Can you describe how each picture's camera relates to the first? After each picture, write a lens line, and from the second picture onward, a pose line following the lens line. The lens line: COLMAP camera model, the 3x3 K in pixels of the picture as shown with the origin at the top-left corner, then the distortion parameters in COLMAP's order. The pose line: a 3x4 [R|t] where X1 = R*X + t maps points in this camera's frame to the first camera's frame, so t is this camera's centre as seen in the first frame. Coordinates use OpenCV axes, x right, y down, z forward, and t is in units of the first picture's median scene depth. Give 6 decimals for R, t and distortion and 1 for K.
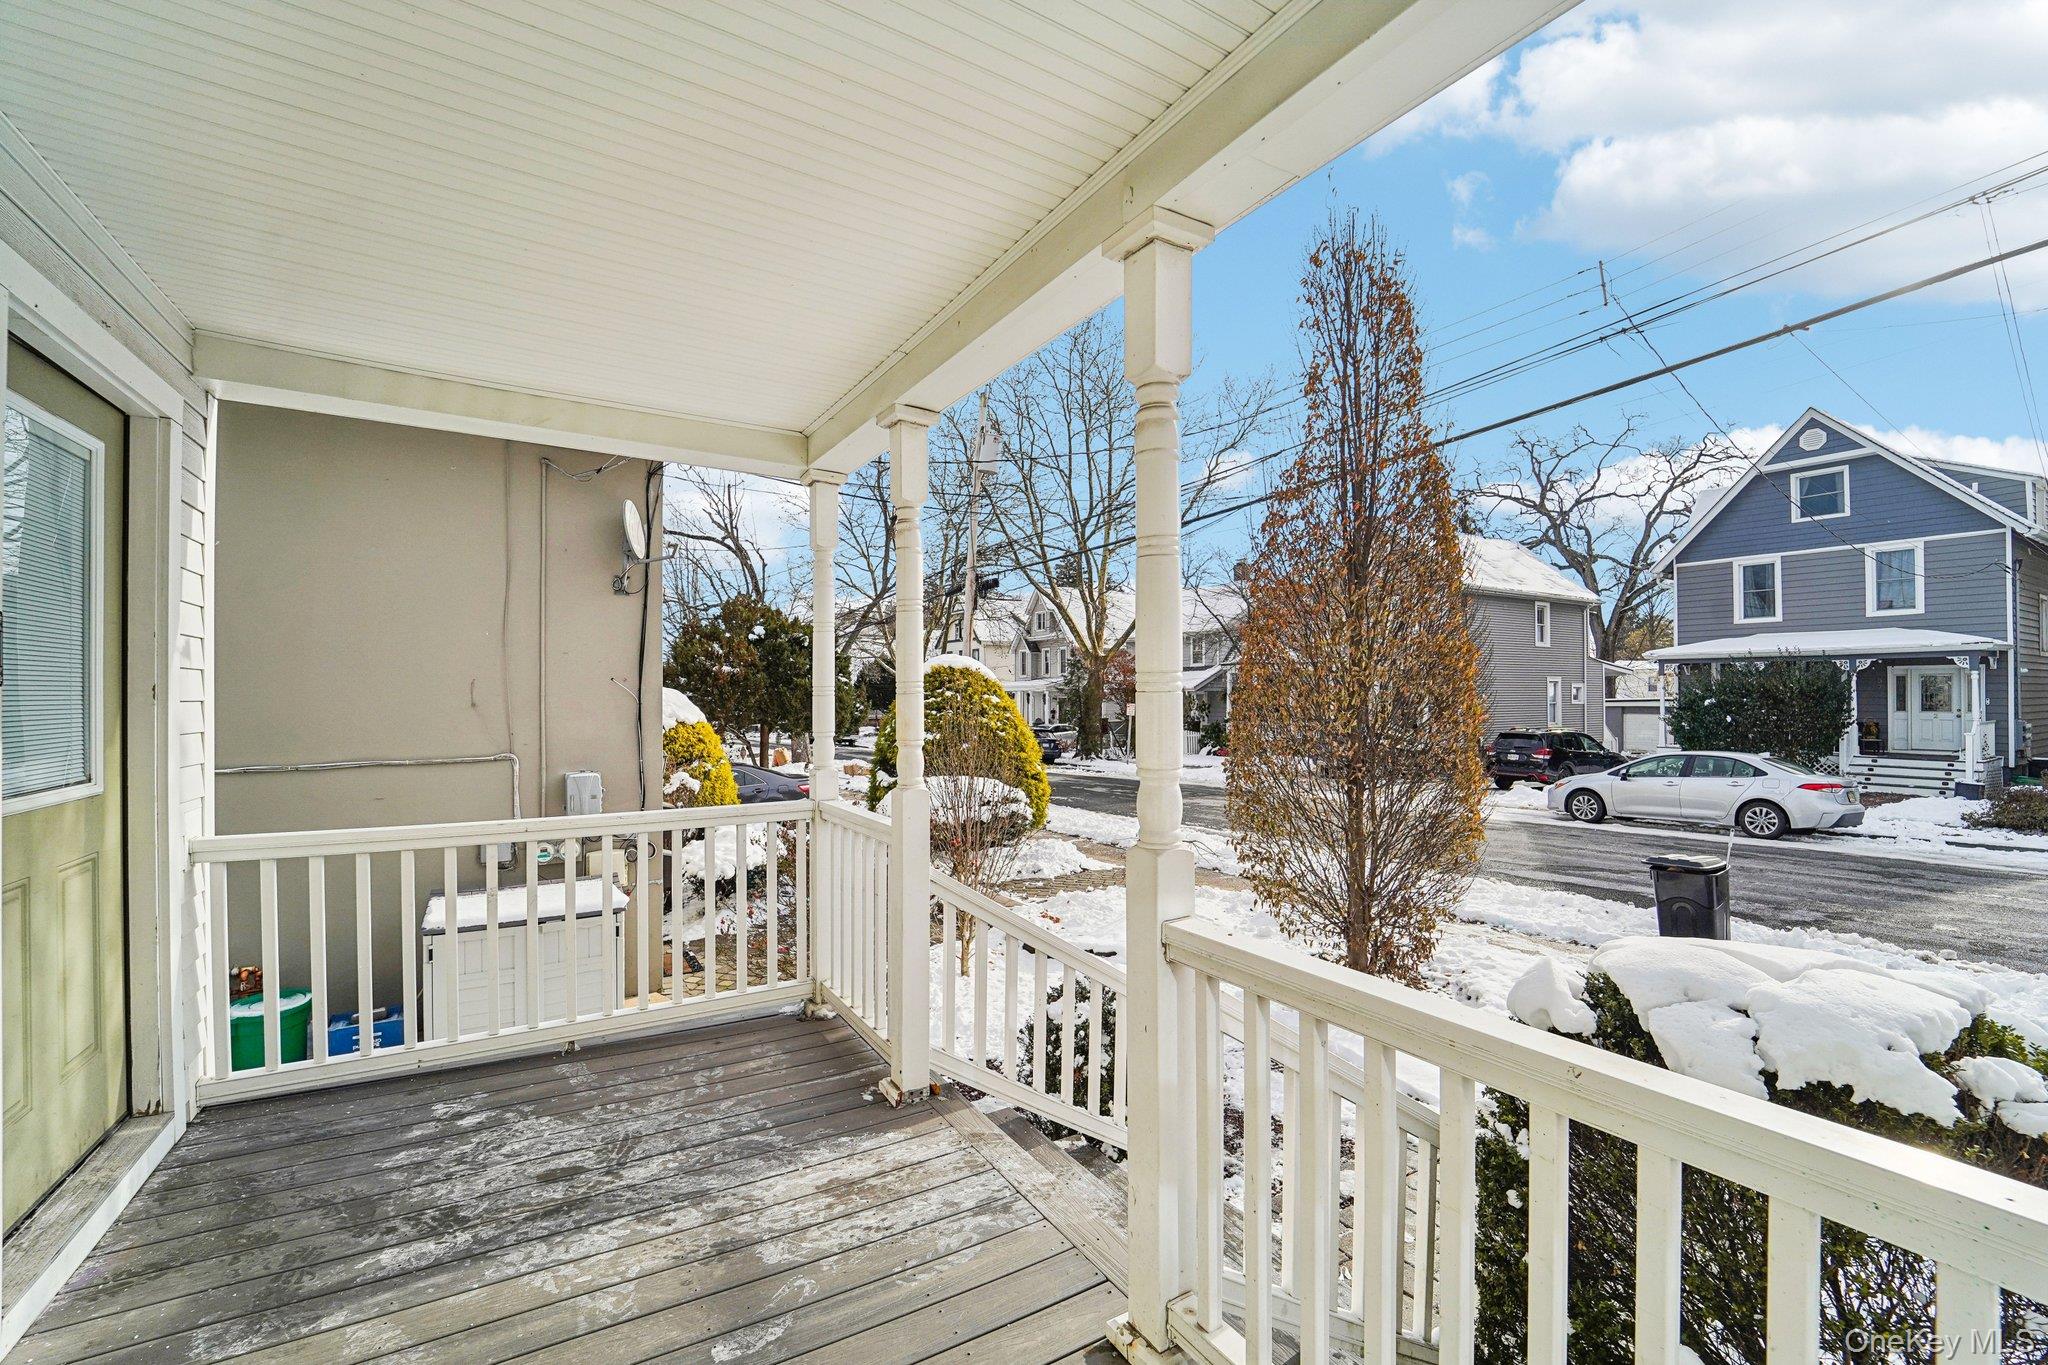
lens RADIAL K [[843.9, 0, 1022.2], [0, 843.9, 685.7], [0, 0, 1]] dist [-0.021499, 0.000047]
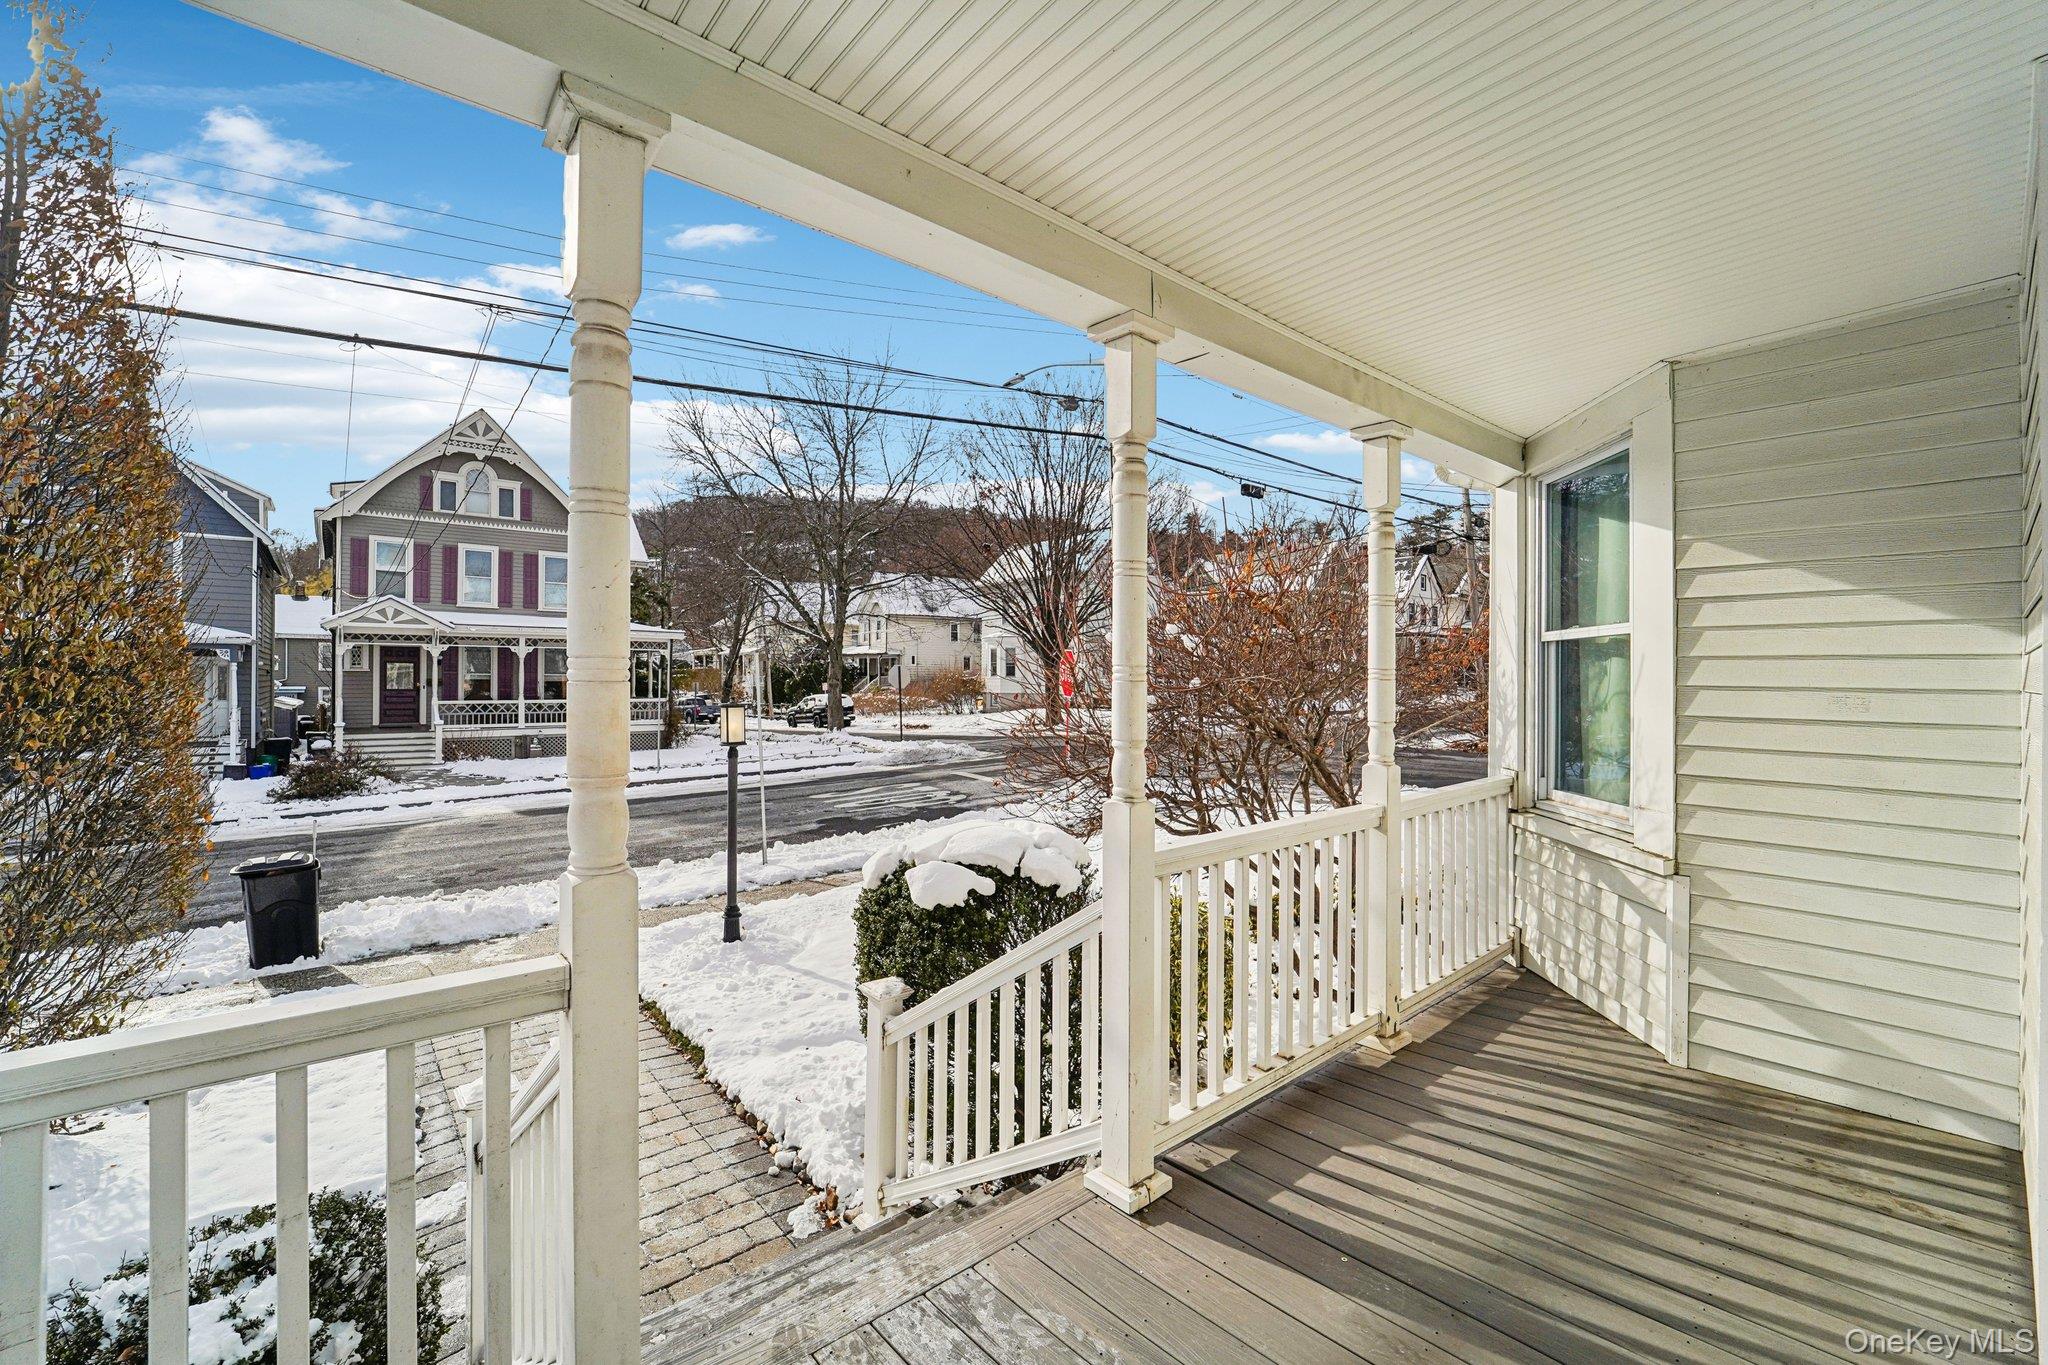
lens RADIAL K [[843.9, 0, 1022.2], [0, 843.9, 685.7], [0, 0, 1]] dist [-0.021499, 0.000047]
pose [[-0.174787, -0.001483, 0.984605, -0.153674], [-0.010770, 0.999942, -0.000406, 0.002098], [-0.984547, -0.010676, -0.174793, 0.194817]]
